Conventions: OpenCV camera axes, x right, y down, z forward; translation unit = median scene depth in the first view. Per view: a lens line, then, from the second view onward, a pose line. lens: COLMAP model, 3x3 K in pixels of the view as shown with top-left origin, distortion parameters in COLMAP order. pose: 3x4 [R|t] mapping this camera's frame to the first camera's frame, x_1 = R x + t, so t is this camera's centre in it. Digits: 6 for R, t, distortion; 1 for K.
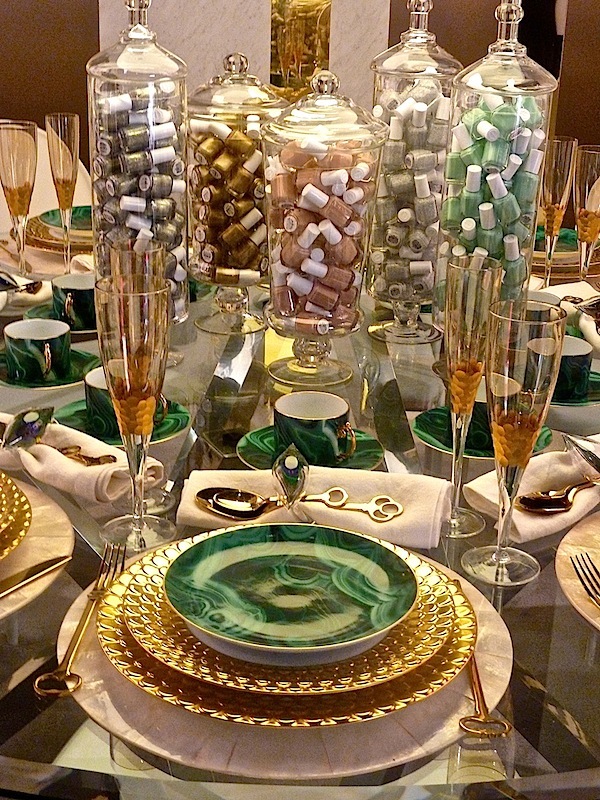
lens RADIAL K [[1206.3, 0, 302.9], [0, 1206.3, 401.2], [0, 0, 1]] dist [-0.019210, 0.000000]
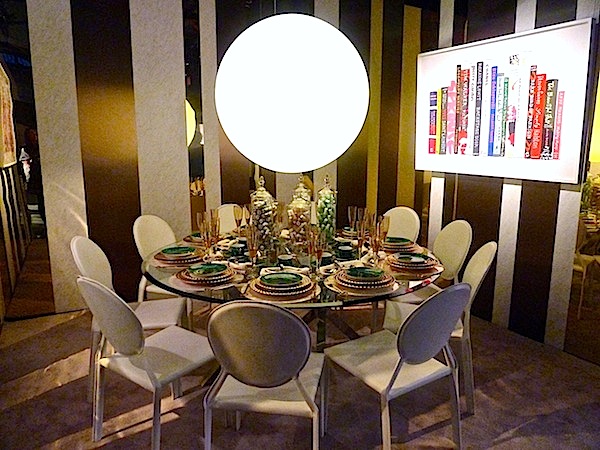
lens RADIAL K [[440.2, 0, 299.2], [0, 440.2, 225.0], [0, 0, 1]] dist [-0.003779, -0.000601]
pose [[0.844258, -0.126841, 0.520712, -0.964871], [0.223852, 0.966237, -0.127576, 0.089722], [-0.486949, 0.224269, 0.844147, -0.524313]]
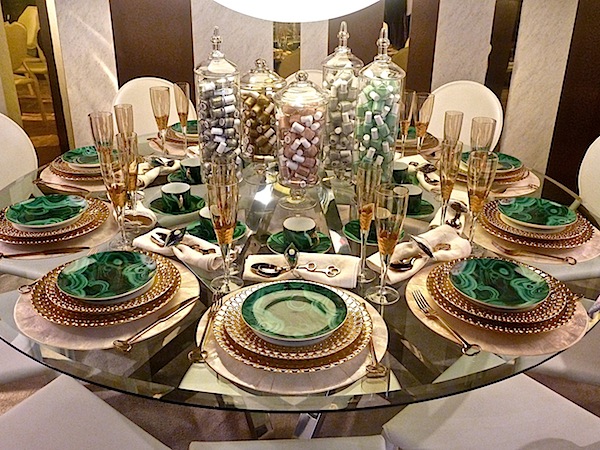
lens RADIAL K [[568.2, 0, 298.0], [0, 568.2, 223.7], [0, 0, 1]] dist [-0.005904, 0.000000]
pose [[0.999648, -0.023536, 0.012251, -0.007676], [0.022821, 0.998197, 0.055507, -0.049693], [-0.013536, -0.055208, 0.998383, -0.068513]]
